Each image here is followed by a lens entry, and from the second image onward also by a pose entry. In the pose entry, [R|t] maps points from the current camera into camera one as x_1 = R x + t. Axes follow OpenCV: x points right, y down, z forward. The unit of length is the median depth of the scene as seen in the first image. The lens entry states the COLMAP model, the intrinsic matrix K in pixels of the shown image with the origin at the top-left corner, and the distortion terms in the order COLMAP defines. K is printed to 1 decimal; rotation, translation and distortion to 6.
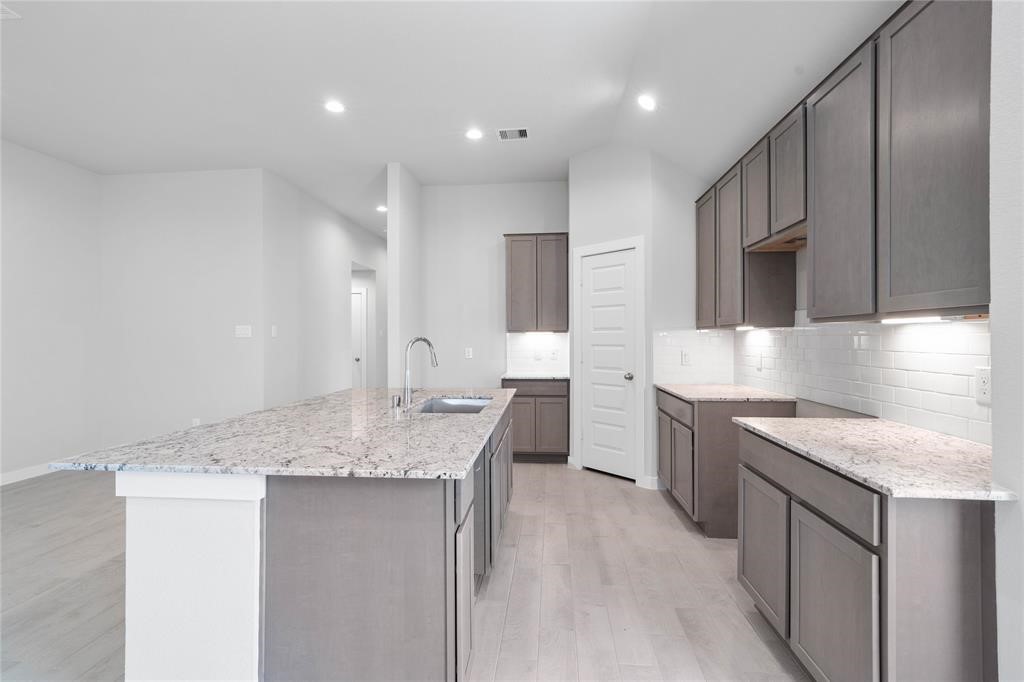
lens RADIAL K [[484.9, 0, 512.0], [0, 484.9, 341.0], [0, 0, 1]] dist [-0.000025, -0.000019]
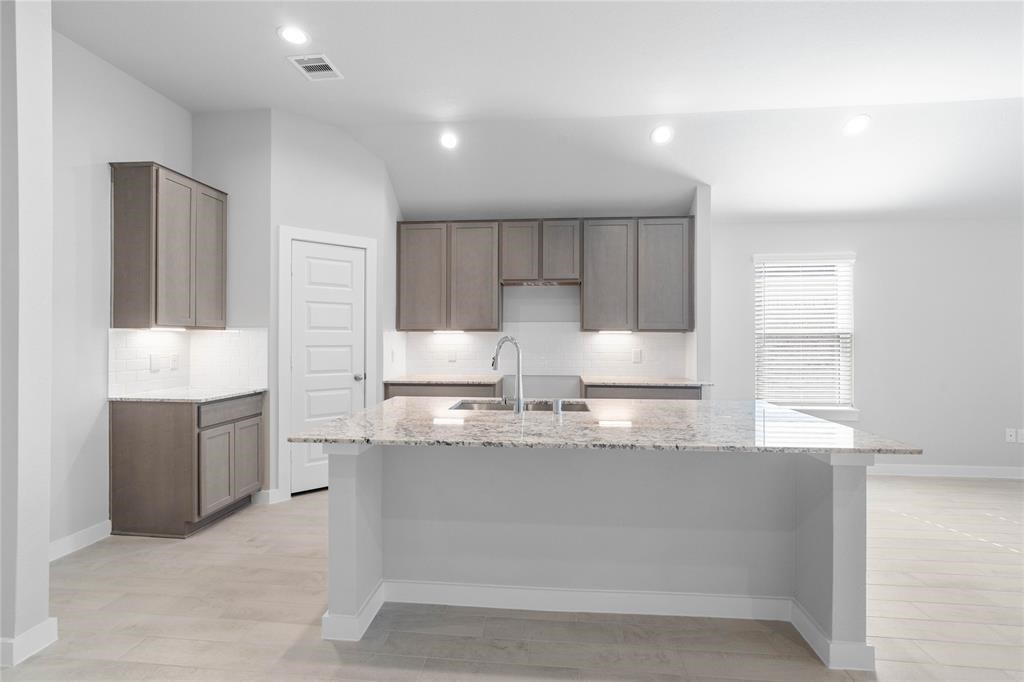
lens RADIAL K [[484.9, 0, 512.0], [0, 484.9, 341.0], [0, 0, 1]] dist [-0.000025, -0.000019]
pose [[0.017975, 0.004313, 0.999829, -0.647552], [0.008129, 0.999957, -0.004460, 0.005895], [-0.999805, 0.008208, 0.017939, 0.594174]]
